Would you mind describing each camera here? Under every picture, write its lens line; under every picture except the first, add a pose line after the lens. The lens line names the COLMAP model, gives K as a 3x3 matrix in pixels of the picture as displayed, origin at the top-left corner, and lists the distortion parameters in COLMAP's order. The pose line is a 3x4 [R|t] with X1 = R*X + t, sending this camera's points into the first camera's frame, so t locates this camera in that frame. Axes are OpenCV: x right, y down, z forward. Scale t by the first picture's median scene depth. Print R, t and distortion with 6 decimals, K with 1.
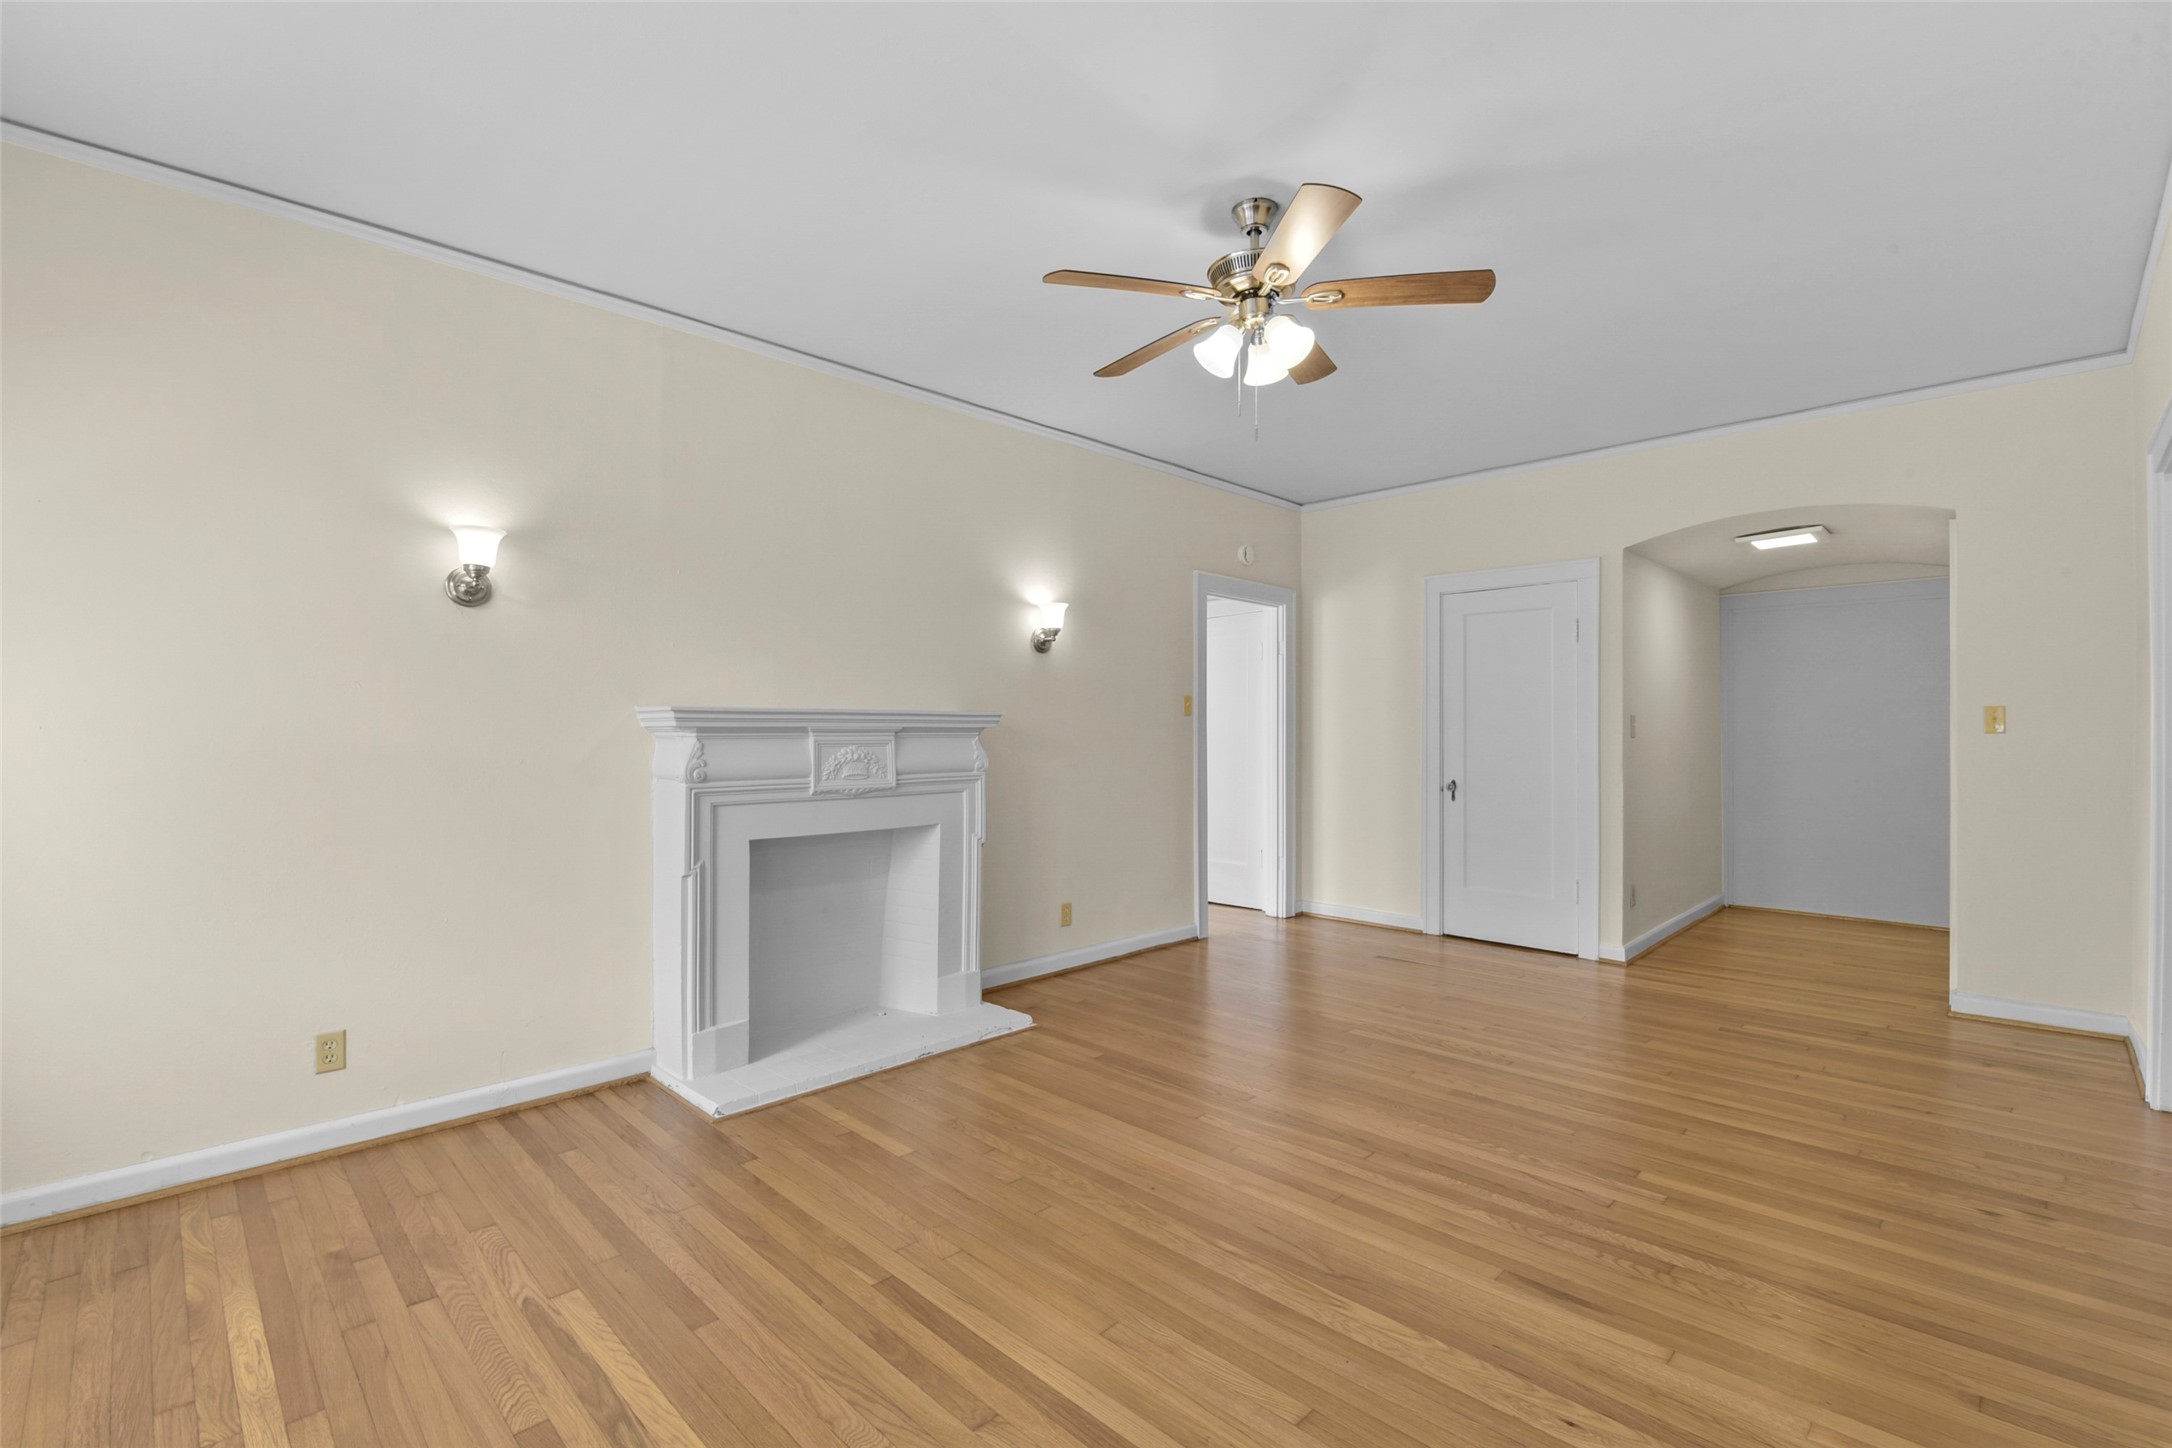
lens RADIAL K [[943.7, 0, 1097.2], [0, 943.7, 717.9], [0, 0, 1]] dist [0.006081, -0.004675]
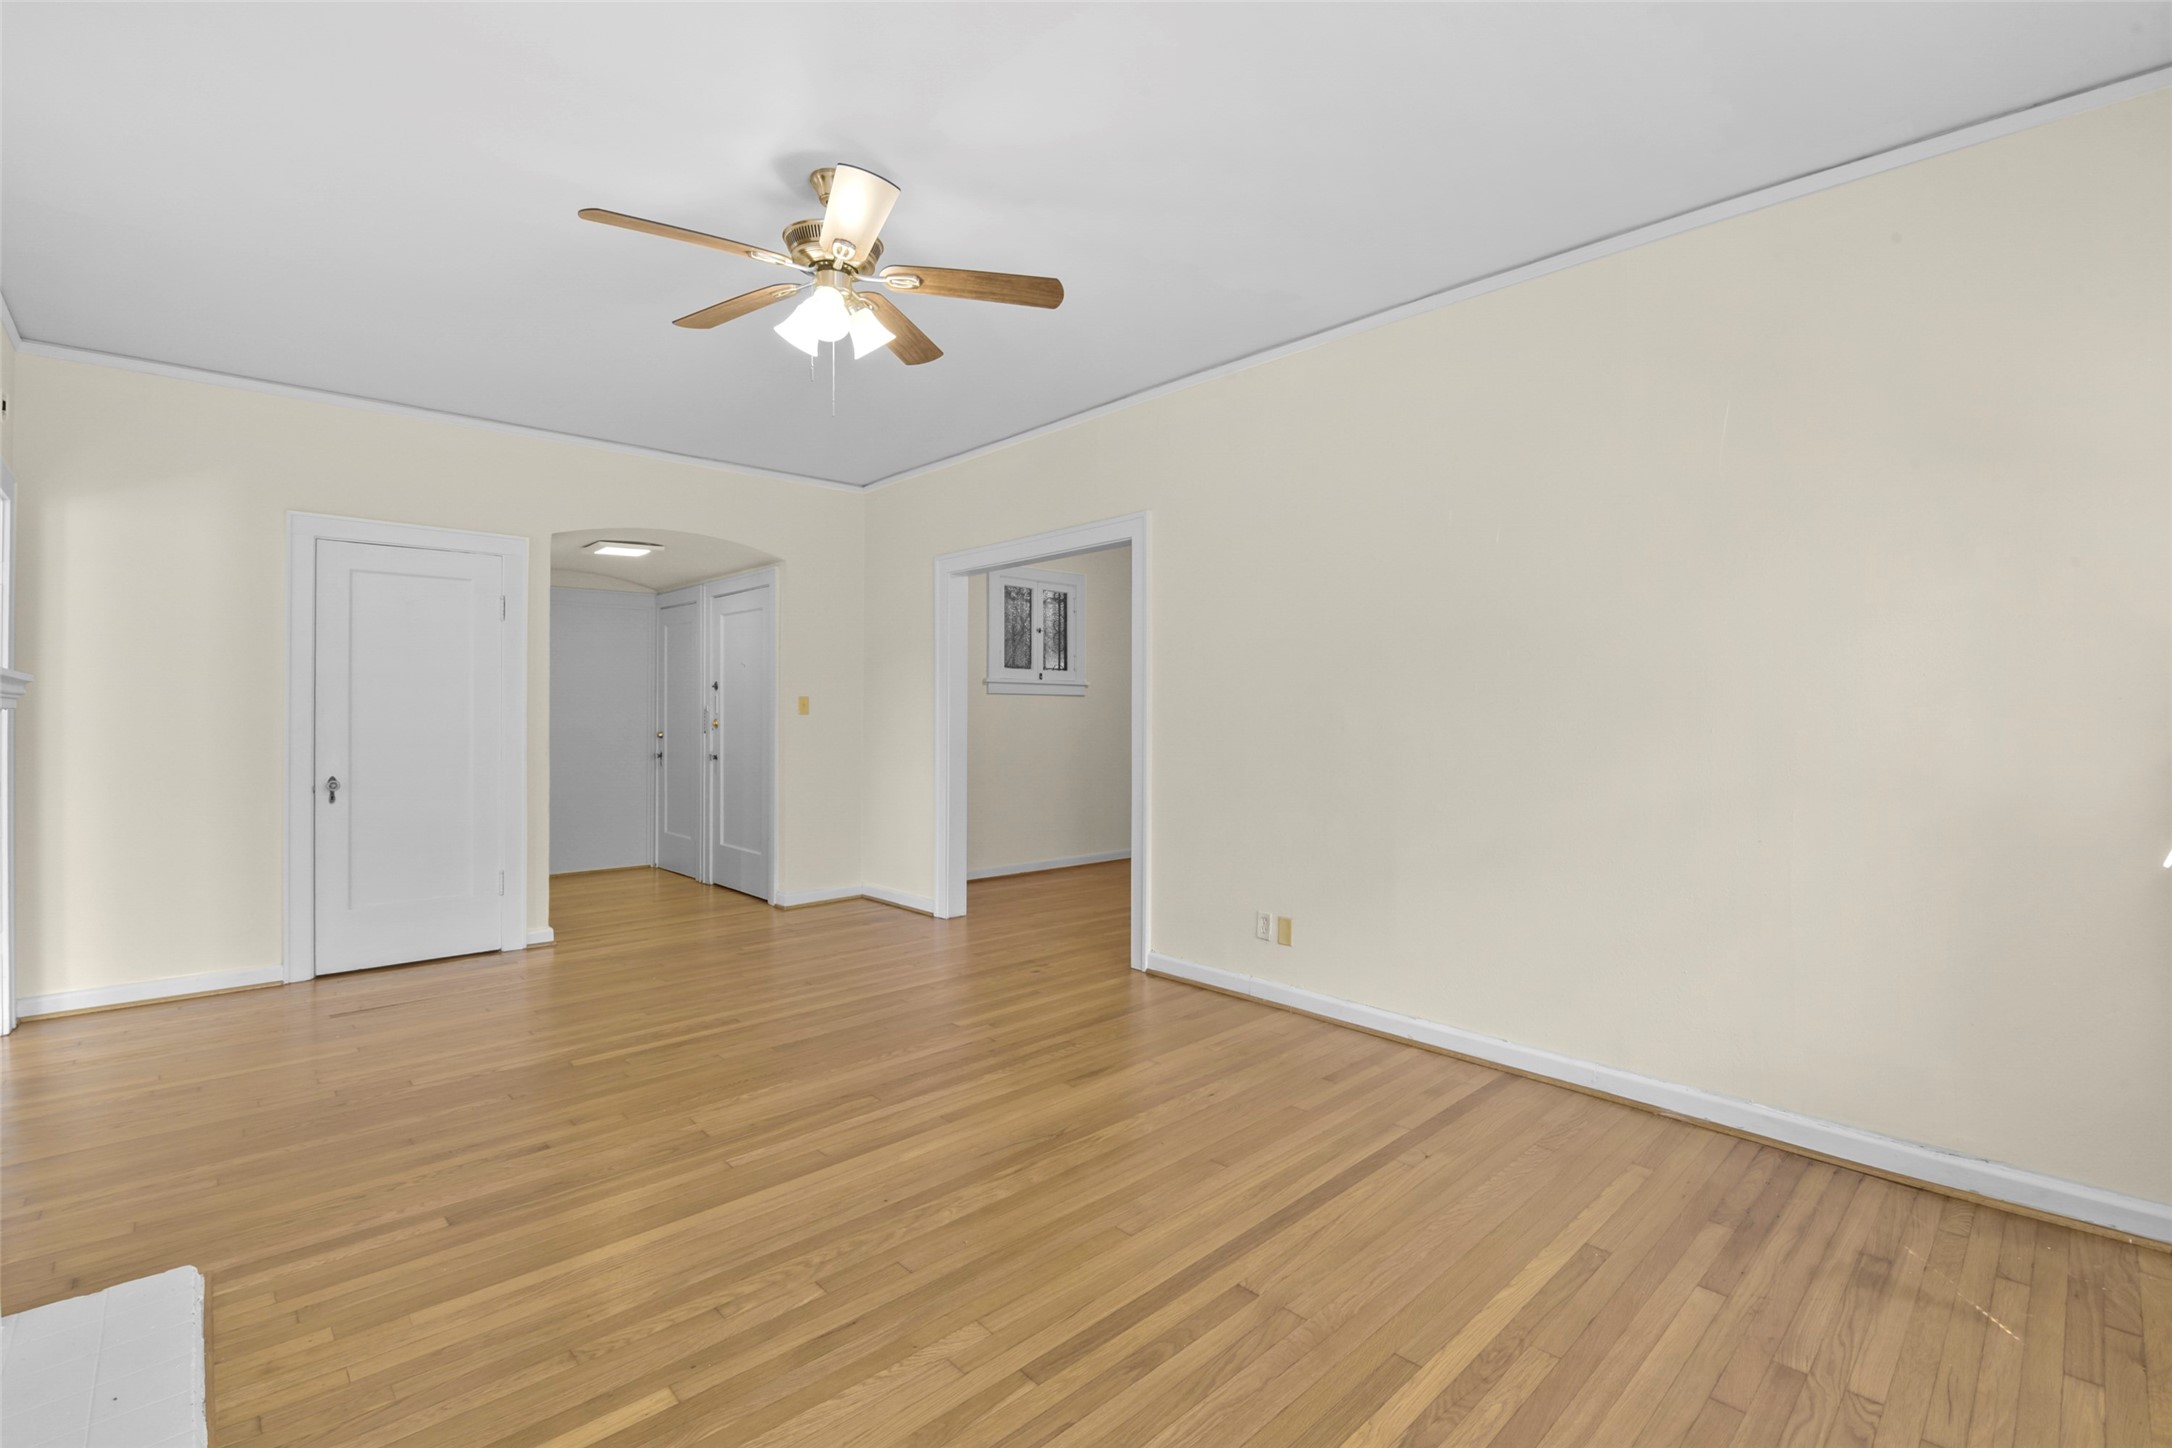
lens RADIAL K [[943.7, 0, 1095.0], [0, 943.7, 722.7], [0, 0, 1]] dist [0.006081, -0.004675]
pose [[0.046532, -0.008055, 0.998884, -0.586736], [-0.014877, 0.999851, 0.008756, 0.007423], [-0.998806, -0.015268, 0.046405, 0.510893]]
